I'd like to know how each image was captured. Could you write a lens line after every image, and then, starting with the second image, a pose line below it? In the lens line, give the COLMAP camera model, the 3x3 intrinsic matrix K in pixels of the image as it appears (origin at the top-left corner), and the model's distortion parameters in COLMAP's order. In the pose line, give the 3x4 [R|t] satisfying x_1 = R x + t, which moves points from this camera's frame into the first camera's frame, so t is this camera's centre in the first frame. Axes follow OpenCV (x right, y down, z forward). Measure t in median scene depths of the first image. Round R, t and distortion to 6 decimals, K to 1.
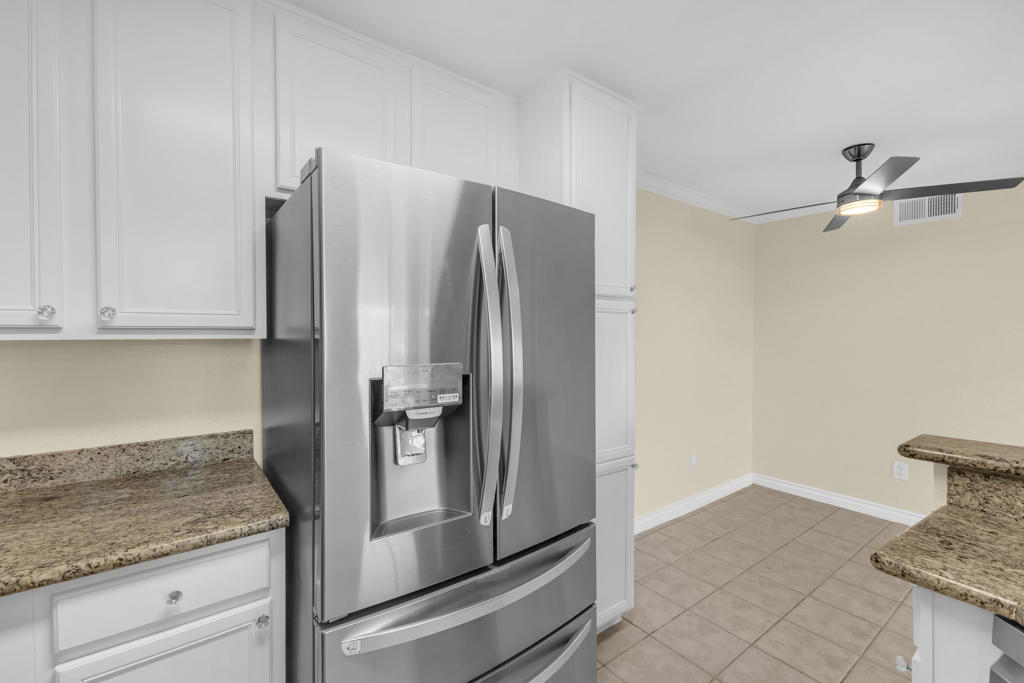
lens RADIAL K [[439.1, 0, 510.3], [0, 439.1, 336.3], [0, 0, 1]] dist [0.012055, -0.002496]
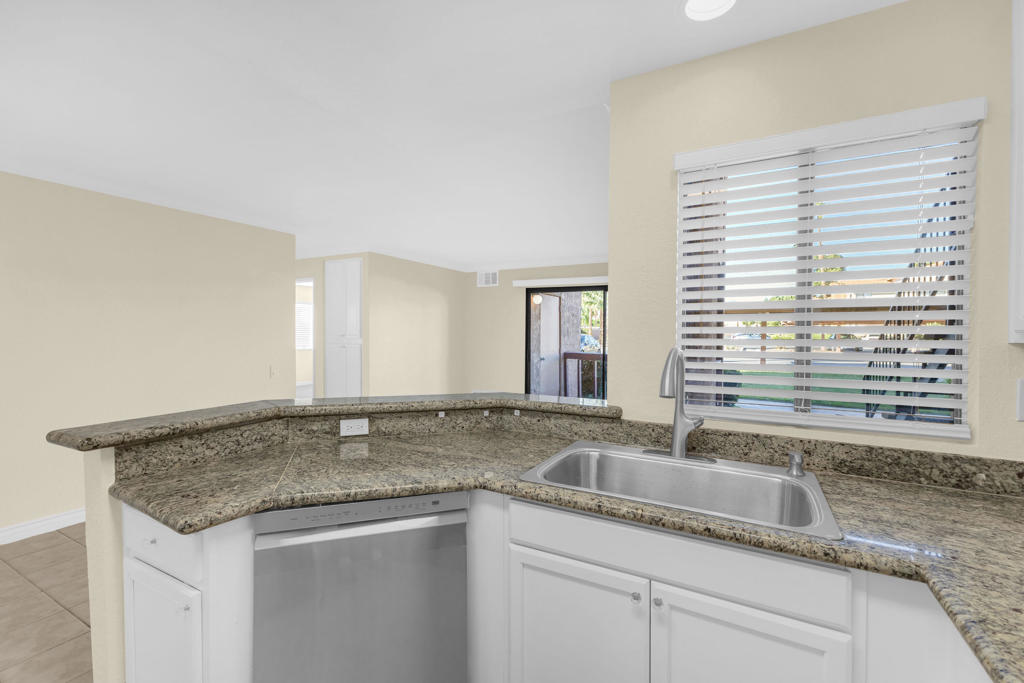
lens RADIAL K [[439.1, 0, 515.4], [0, 439.1, 338.7], [0, 0, 1]] dist [0.012055, -0.002496]
pose [[-0.424811, -0.017976, 0.905104, -0.443279], [-0.001911, 0.999818, 0.018960, -0.002000], [-0.905280, 0.006325, -0.424768, 0.574193]]
